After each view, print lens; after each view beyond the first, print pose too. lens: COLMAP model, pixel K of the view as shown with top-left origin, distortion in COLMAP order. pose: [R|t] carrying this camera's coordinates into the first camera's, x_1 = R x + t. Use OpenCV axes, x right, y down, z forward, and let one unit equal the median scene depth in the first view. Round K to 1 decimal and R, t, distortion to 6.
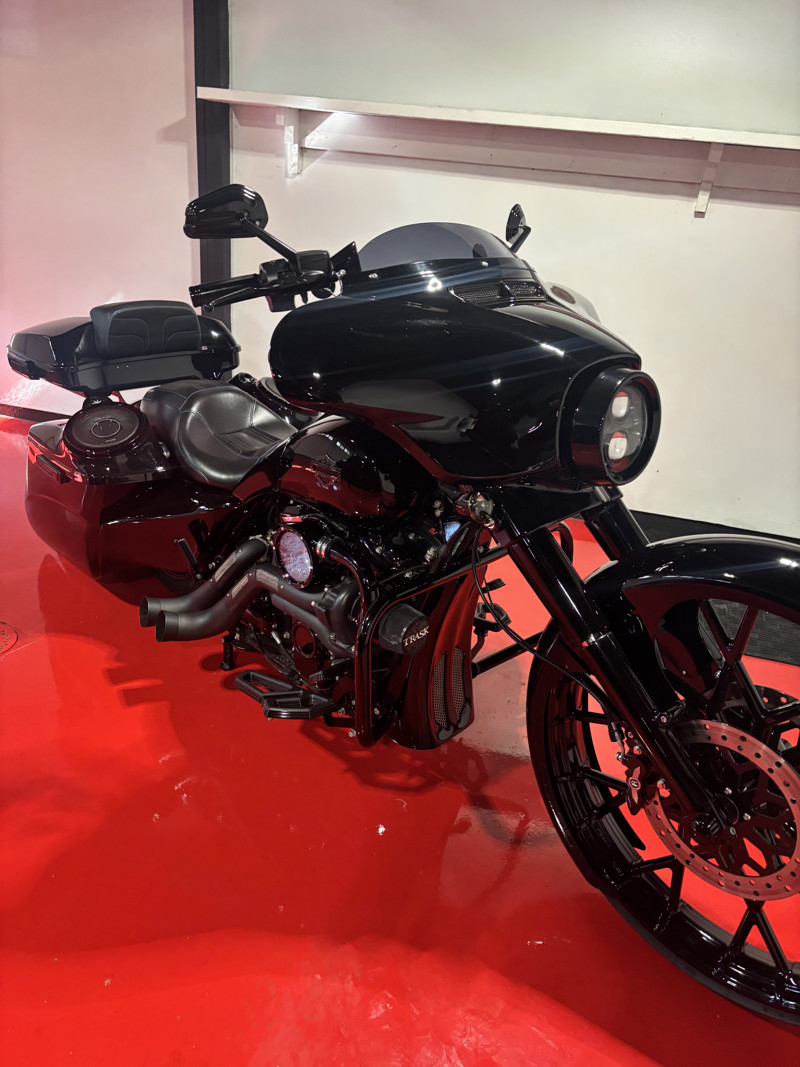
lens RADIAL K [[777.7, 0, 398.5], [0, 777.7, 538.6], [0, 0, 1]] dist [0.004195, 0.005124]
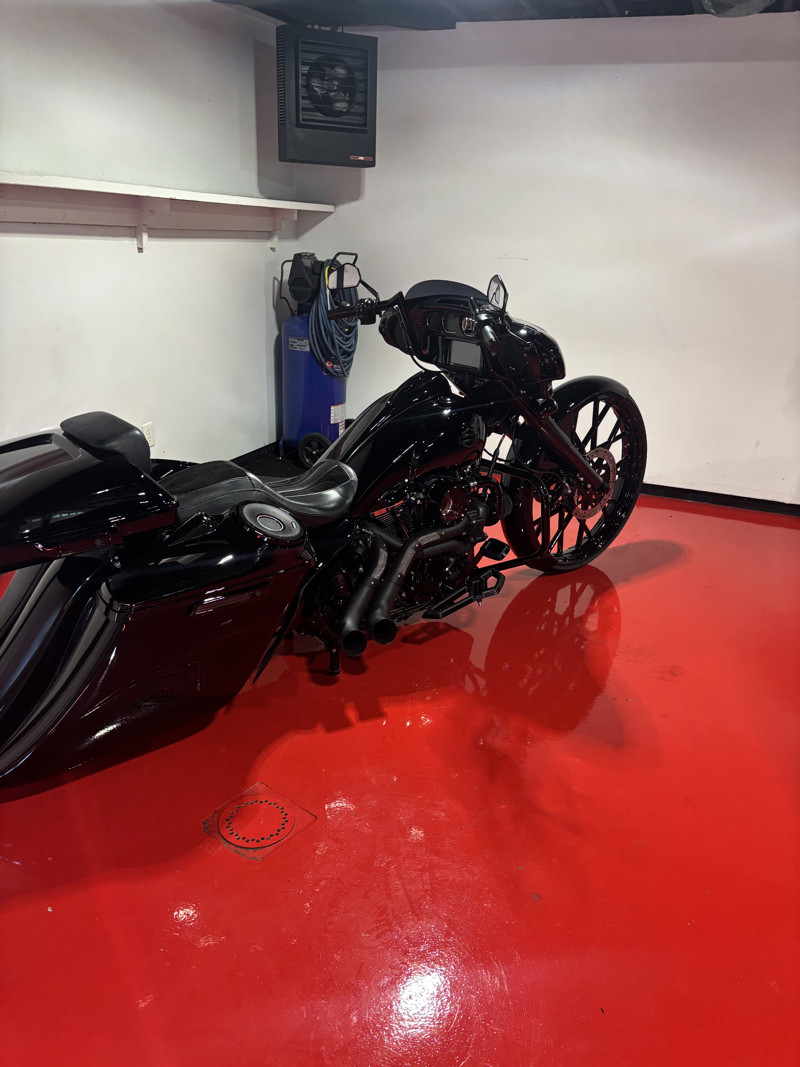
lens RADIAL K [[780.4, 0, 386.1], [0, 780.4, 547.2], [0, 0, 1]] dist [0.019228, 0.005659]
pose [[0.137573, -0.439333, 0.887728, -0.919208], [0.410152, 0.841067, 0.352678, -0.295199], [-0.901581, 0.315584, 0.295901, 0.408962]]
